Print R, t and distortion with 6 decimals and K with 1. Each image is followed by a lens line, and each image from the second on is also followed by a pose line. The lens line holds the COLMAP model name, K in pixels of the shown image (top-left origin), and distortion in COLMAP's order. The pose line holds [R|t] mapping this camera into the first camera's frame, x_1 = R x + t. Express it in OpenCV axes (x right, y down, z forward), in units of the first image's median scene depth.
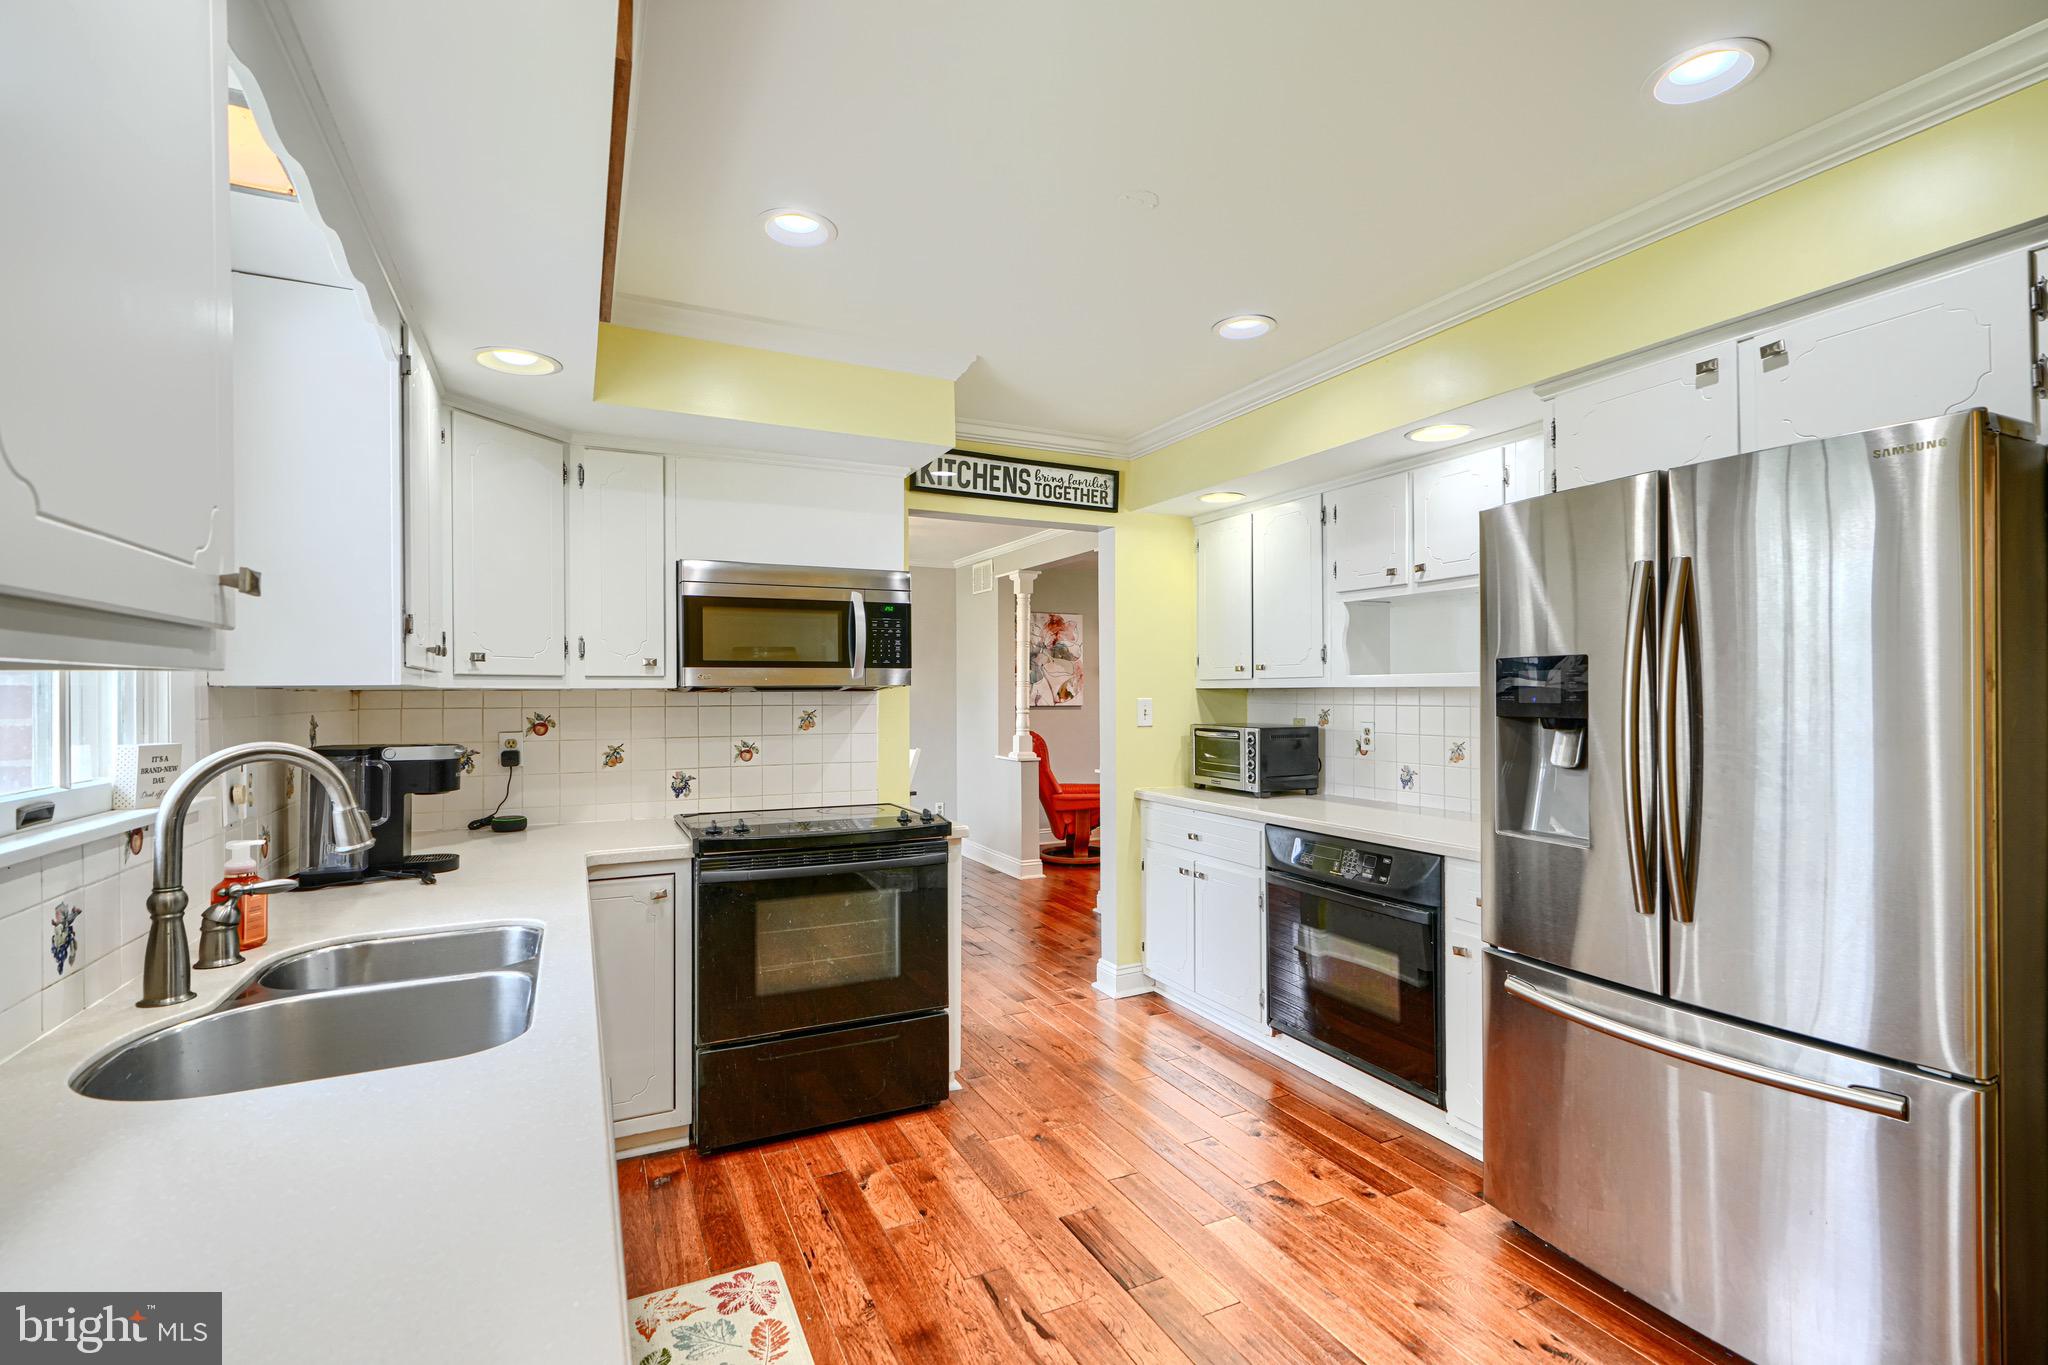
lens RADIAL K [[923.6, 0, 1028.4], [0, 923.6, 698.0], [0, 0, 1]] dist [0.002861, 0.000142]
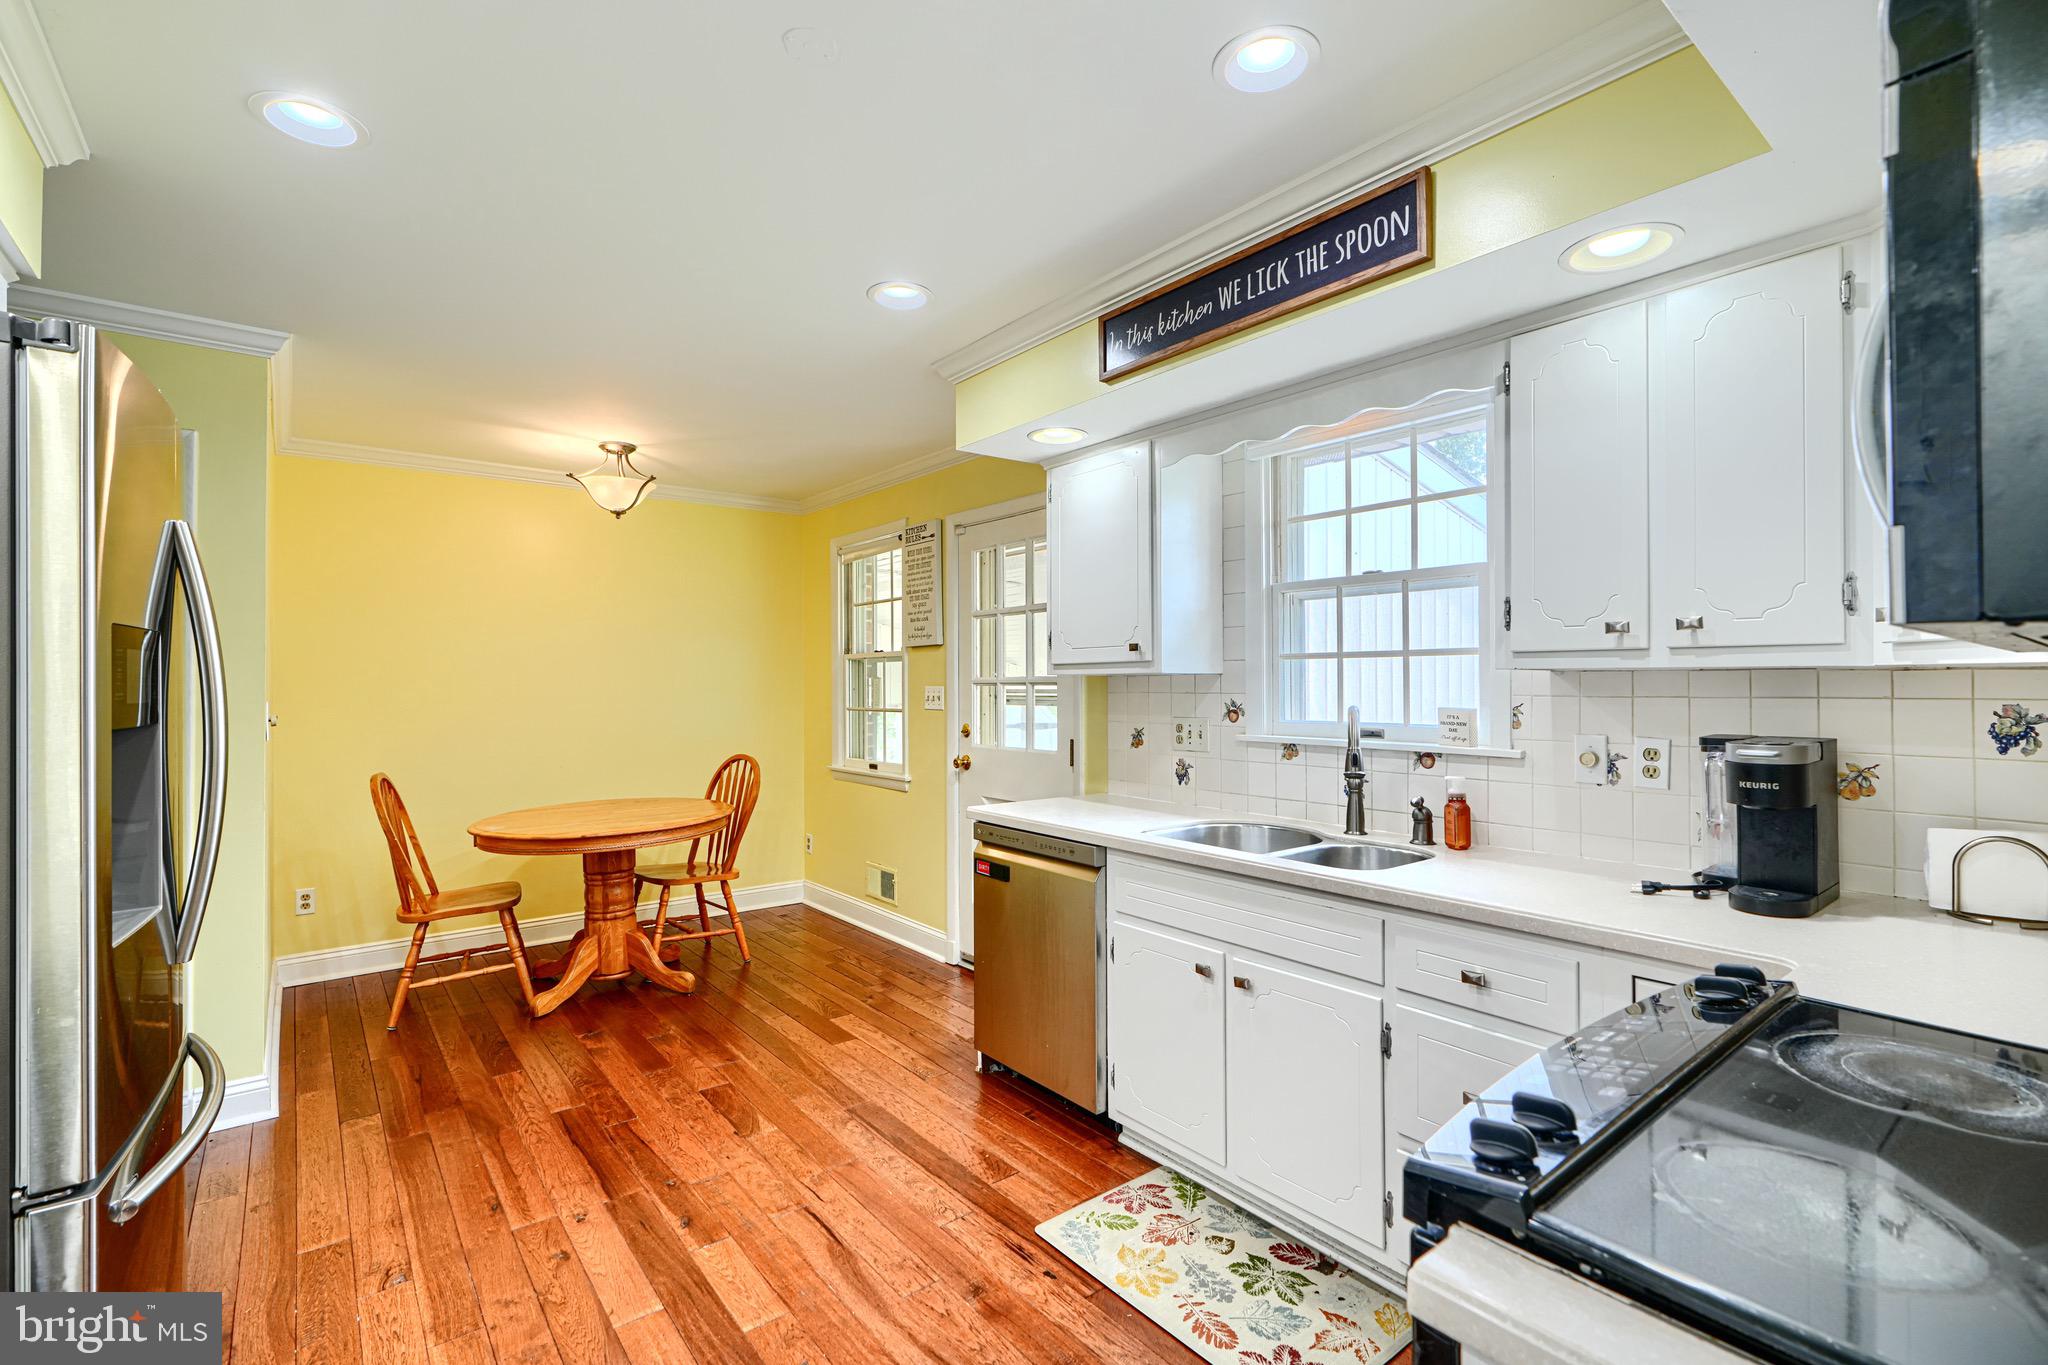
lens RADIAL K [[918.0, 0, 1025.4], [0, 918.0, 672.5], [0, 0, 1]] dist [-0.000547, 0.000297]
pose [[-0.976952, 0.004692, -0.213410, 0.079243], [0.006007, 0.999967, -0.005510, -0.005429], [0.213377, -0.006665, -0.976947, 1.245134]]
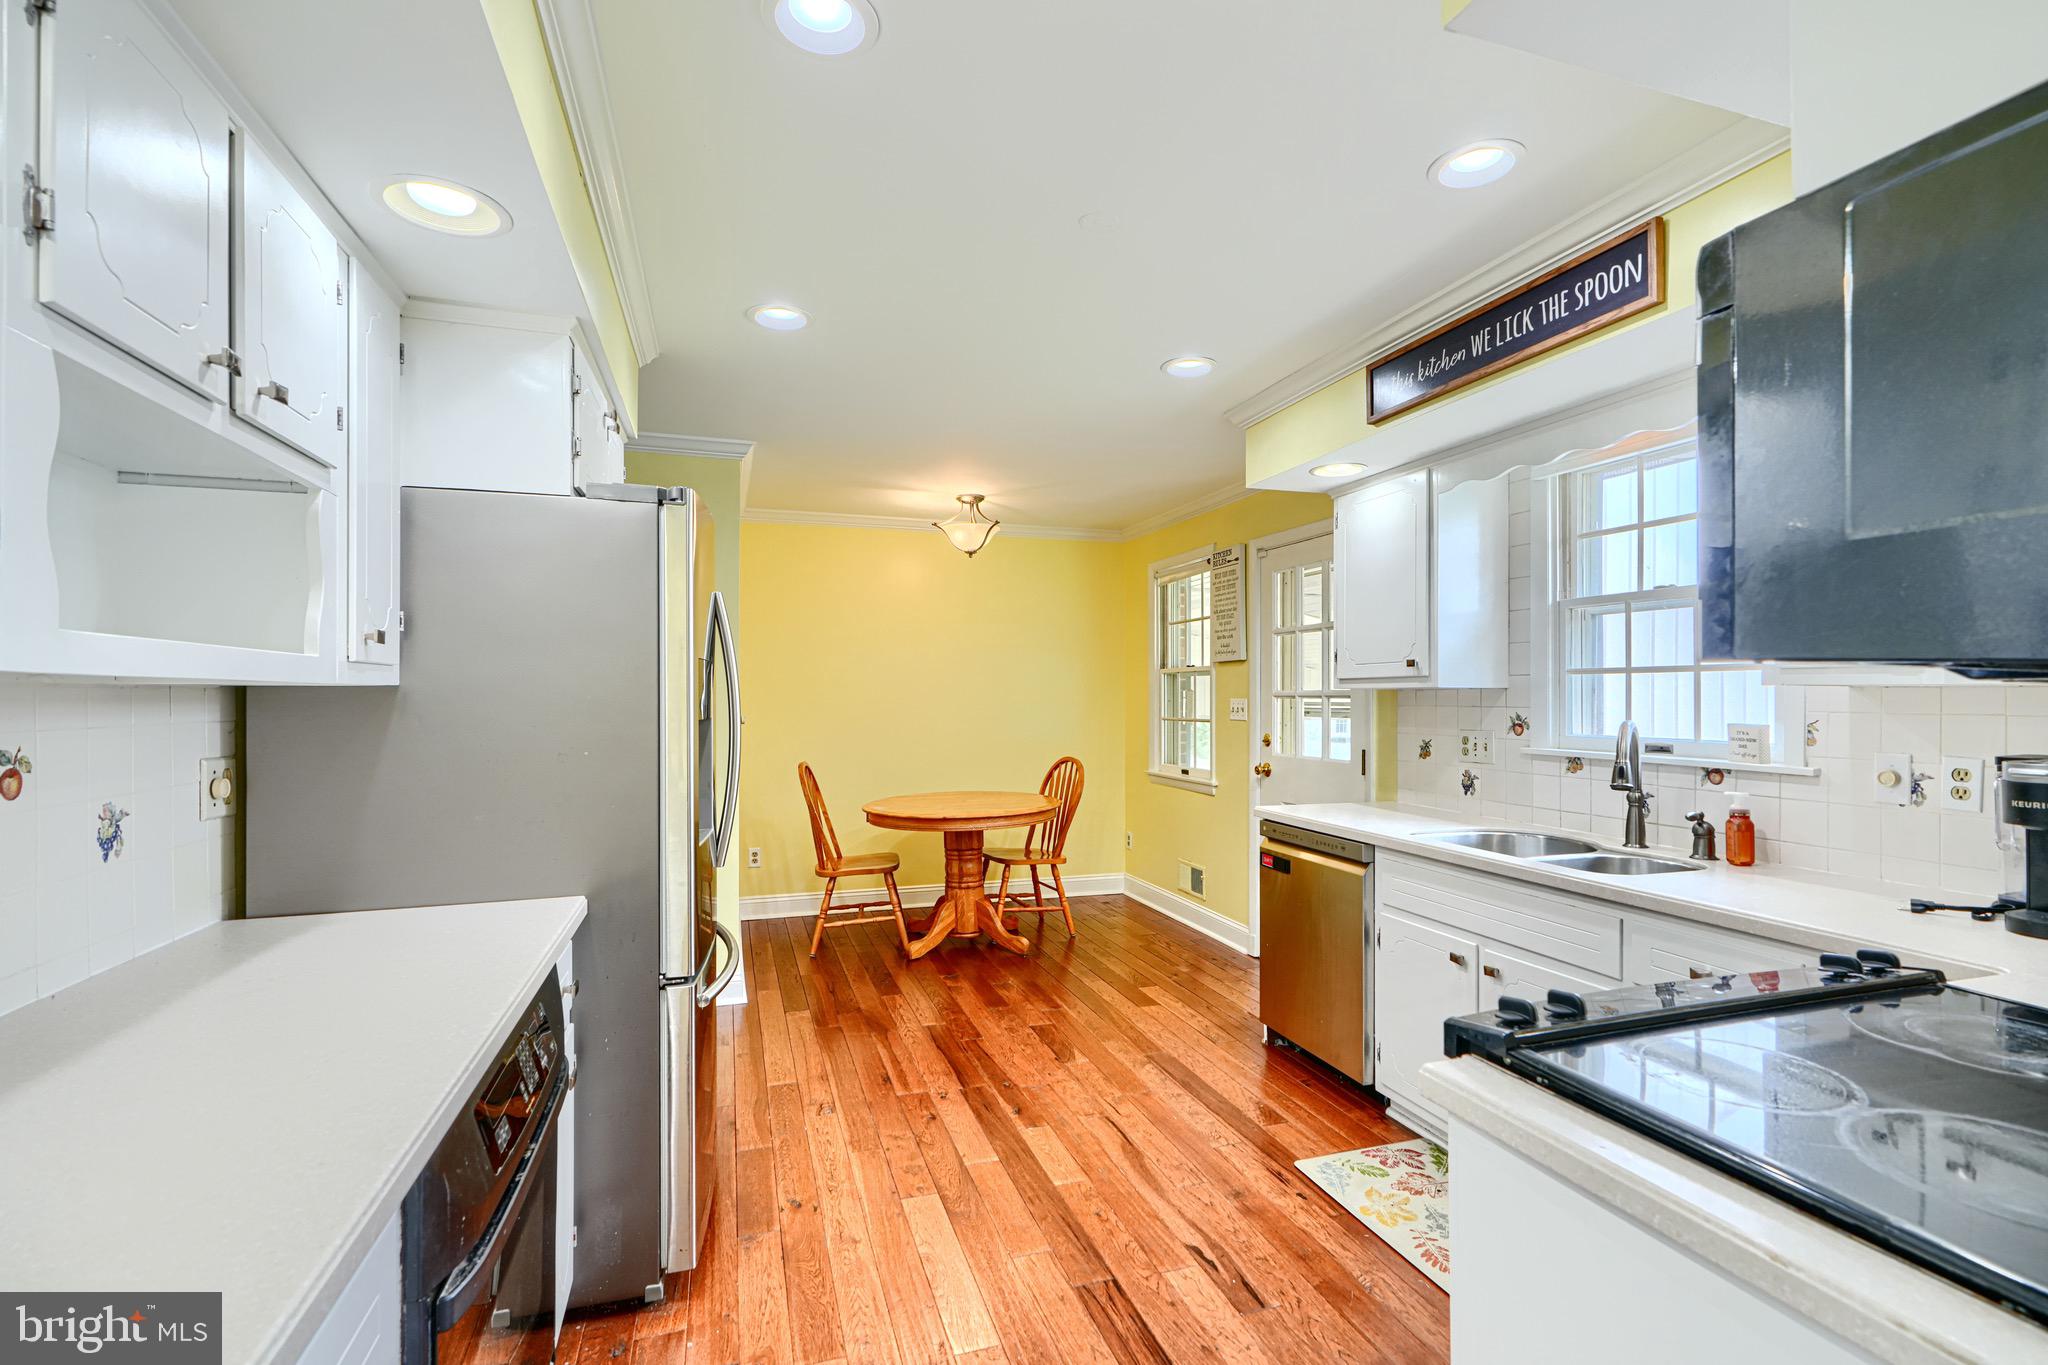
lens RADIAL K [[933.2, 0, 1030.3], [0, 933.2, 690.0], [0, 0, 1]] dist [0.000438, -0.000074]
pose [[-0.990123, 0.002486, 0.140176, 0.037045], [0.002360, 0.999997, -0.001060, -0.006432], [-0.140178, -0.000719, -0.990126, 1.432417]]
